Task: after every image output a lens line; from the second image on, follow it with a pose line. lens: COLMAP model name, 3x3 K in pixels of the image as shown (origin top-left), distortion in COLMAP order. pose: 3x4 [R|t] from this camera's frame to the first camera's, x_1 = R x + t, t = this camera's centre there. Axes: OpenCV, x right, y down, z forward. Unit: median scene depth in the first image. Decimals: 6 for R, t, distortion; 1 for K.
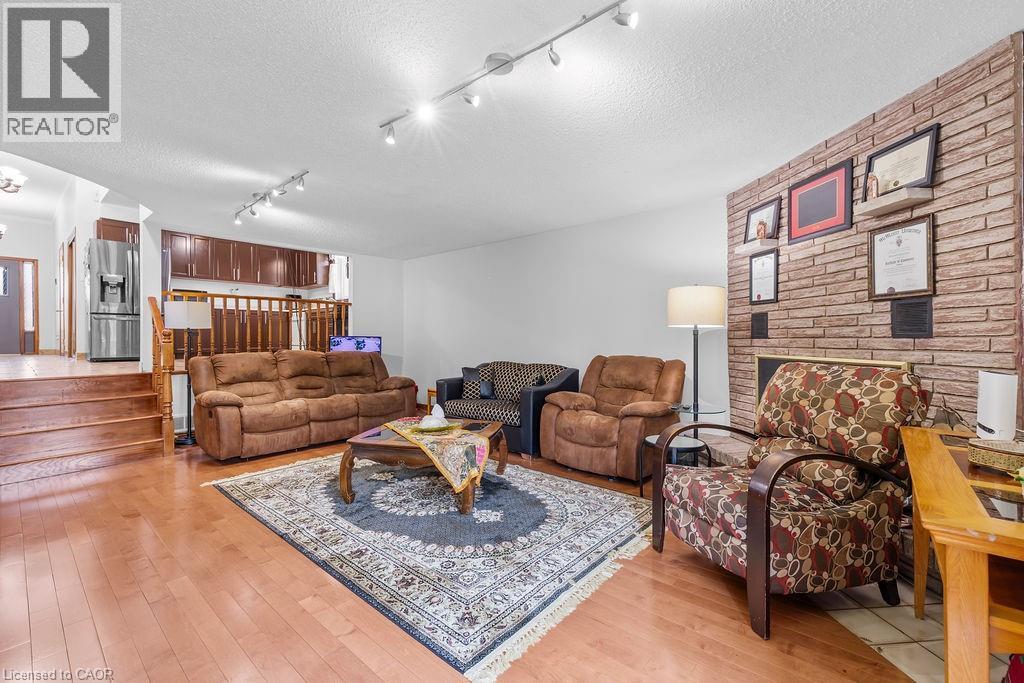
lens RADIAL K [[435.5, 0, 513.5], [0, 435.5, 338.1], [0, 0, 1]] dist [-0.000862, -0.000112]
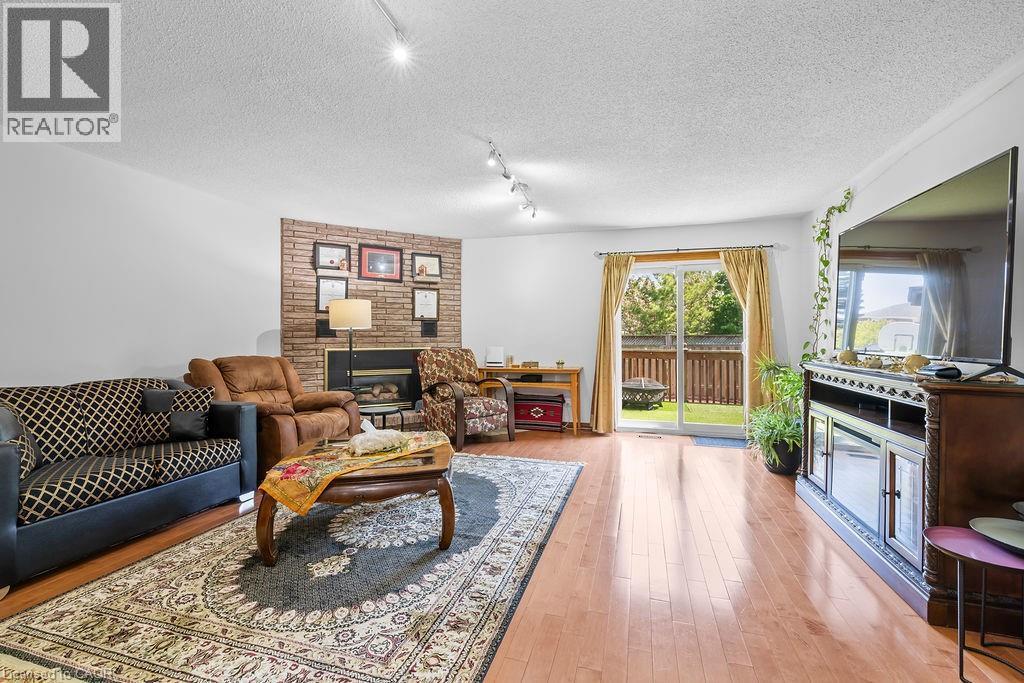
lens RADIAL K [[435.5, 0, 513.5], [0, 435.5, 338.1], [0, 0, 1]] dist [-0.000862, -0.000112]
pose [[-0.412505, -0.000390, 0.910955, -0.787264], [-0.001007, 0.999999, -0.000028, 0.001949], [-0.910955, -0.000928, -0.412505, 0.837329]]
